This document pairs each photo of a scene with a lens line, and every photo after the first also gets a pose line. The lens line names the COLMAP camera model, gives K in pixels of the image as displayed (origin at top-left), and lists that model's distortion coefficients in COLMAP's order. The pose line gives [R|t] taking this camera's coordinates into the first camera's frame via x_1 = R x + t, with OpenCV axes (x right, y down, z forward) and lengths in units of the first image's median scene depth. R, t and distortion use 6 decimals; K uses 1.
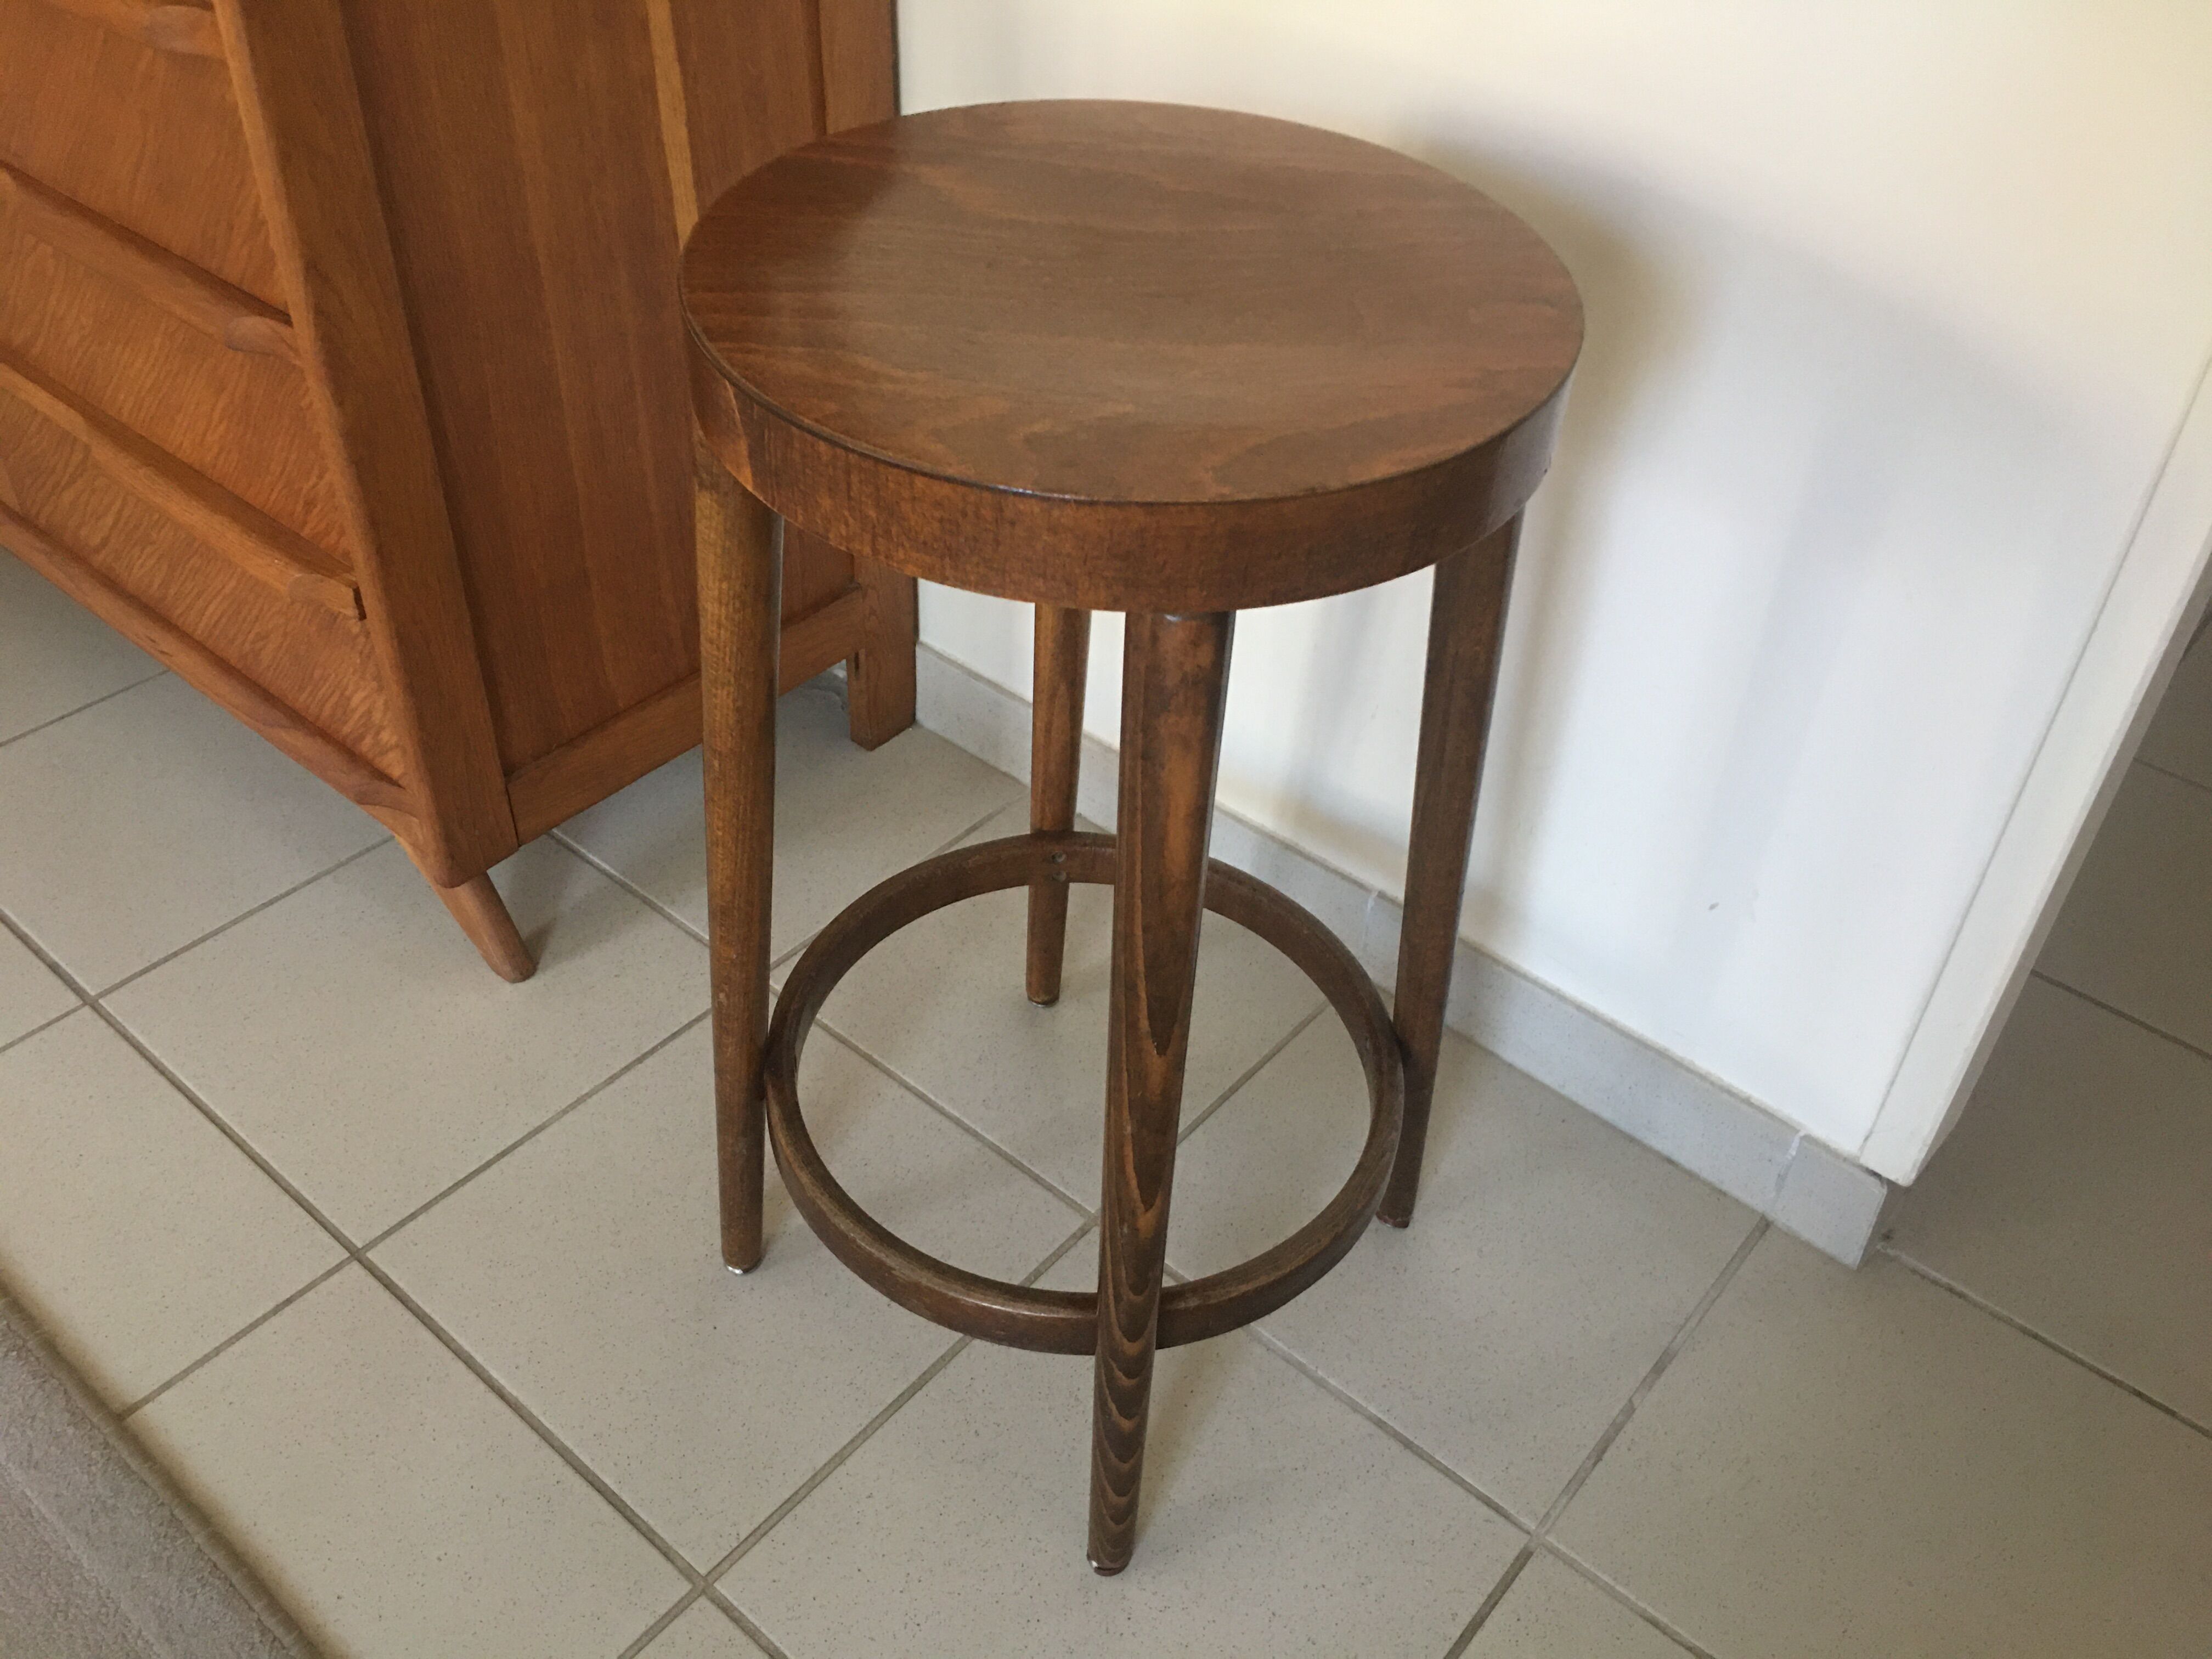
lens RADIAL K [[1883.9, 0, 1101.4], [0, 1883.9, 807.8], [0, 0, 1]] dist [0.067956, -0.102544]
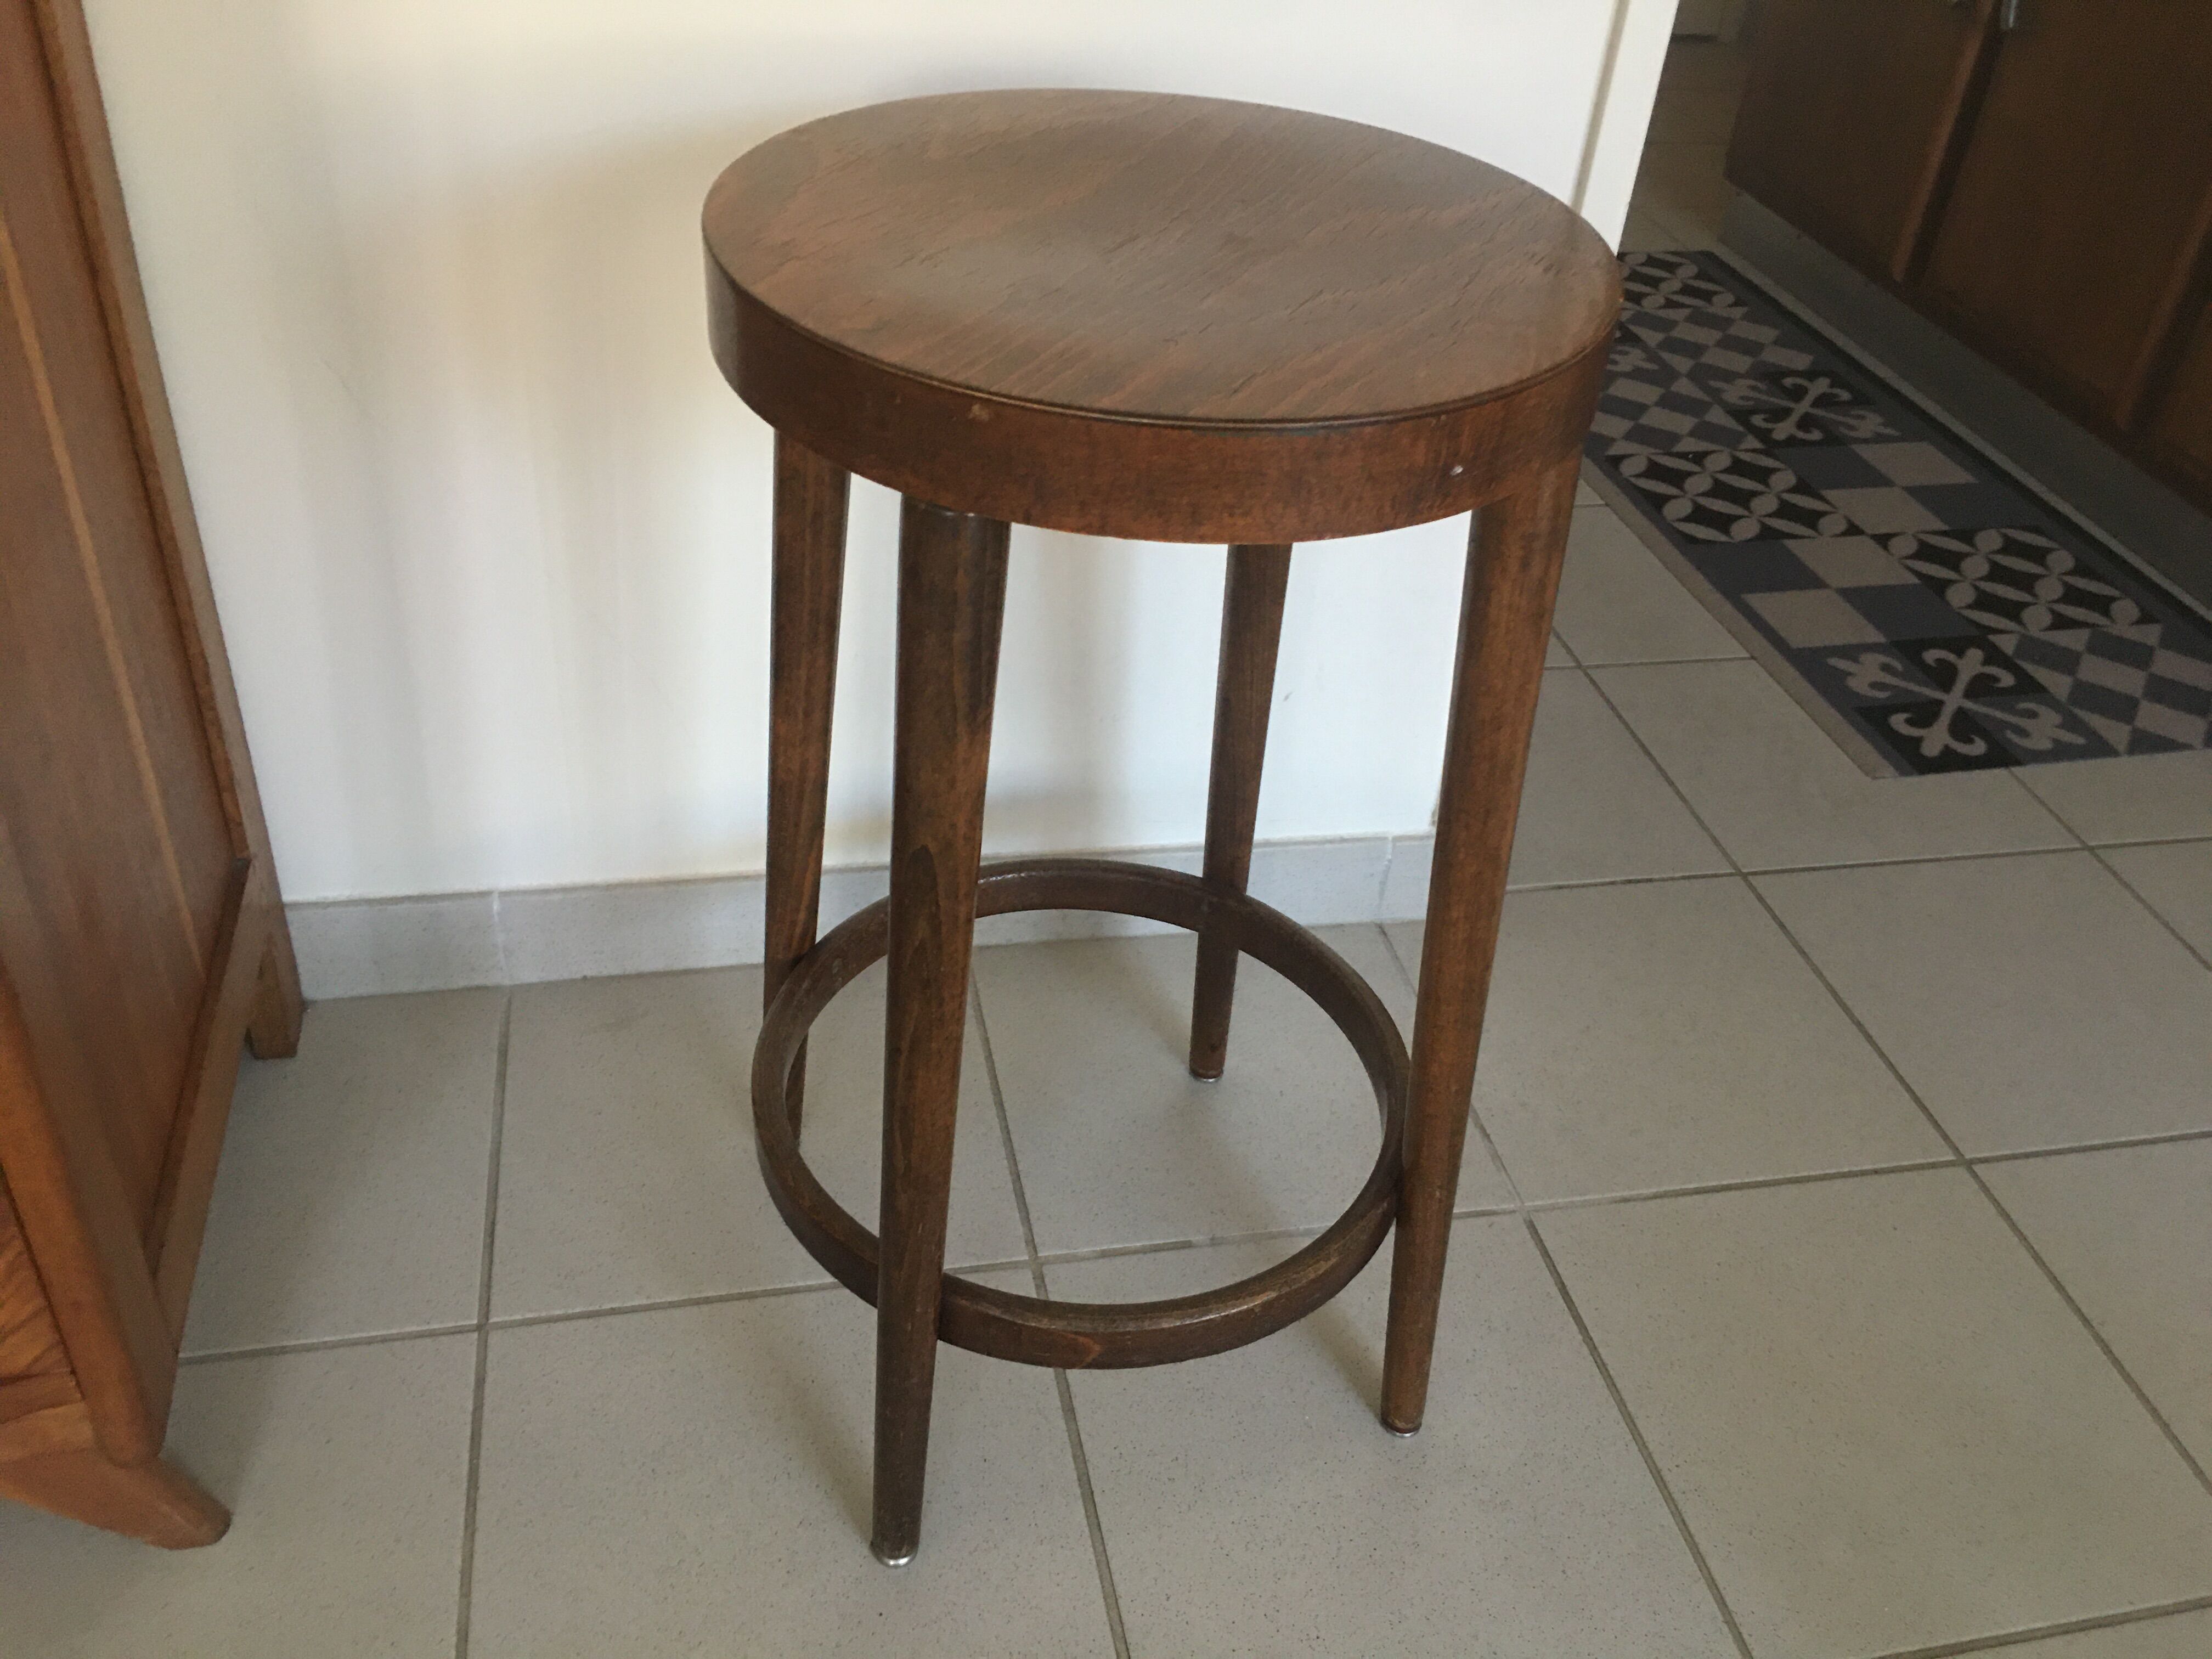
lens RADIAL K [[1883.9, 0, 1111.7], [0, 1883.9, 813.9], [0, 0, 1]] dist [0.067956, -0.102544]
pose [[0.612332, -0.455640, 0.646097, -0.587497], [0.460871, 0.869726, 0.176562, -0.156445], [-0.642376, 0.189653, 0.742553, 0.257719]]
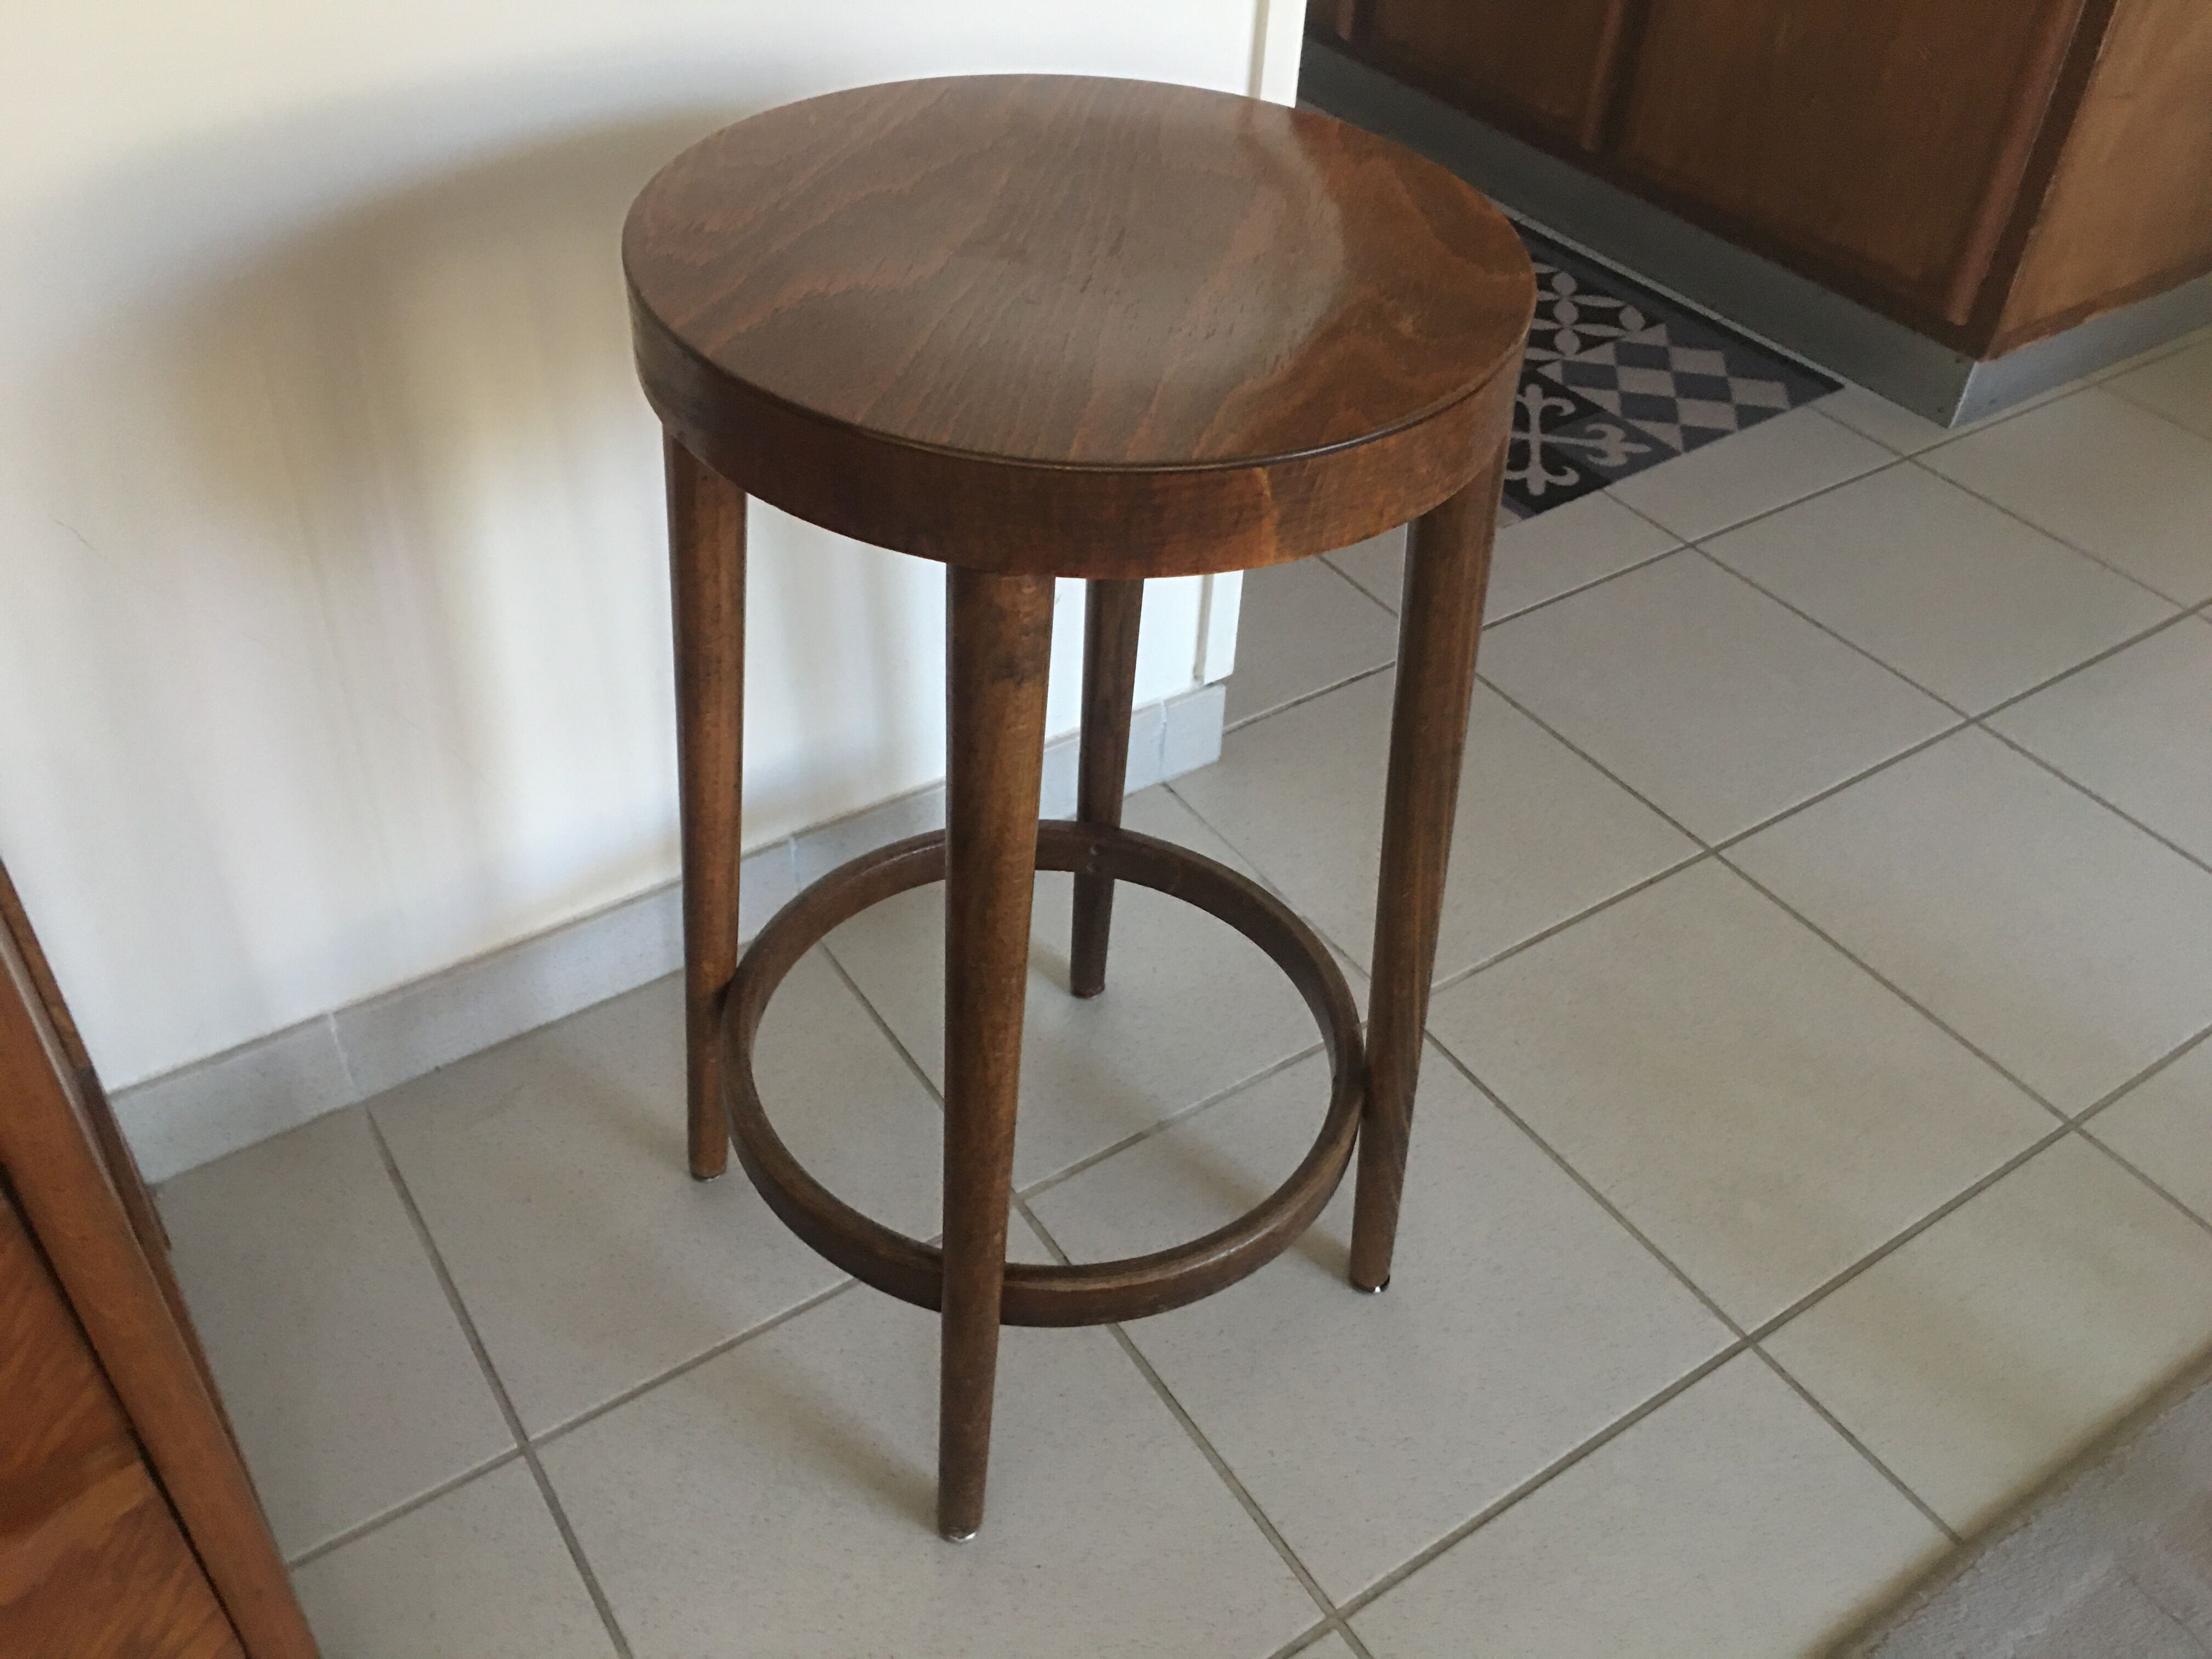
lens RADIAL K [[1883.9, 0, 1093.3], [0, 1883.9, 815.9], [0, 0, 1]] dist [0.067956, -0.102544]
pose [[0.276647, -0.647539, 0.710042, -0.674433], [0.590923, 0.697302, 0.405685, -0.360835], [-0.757811, 0.307349, 0.575552, 0.392122]]
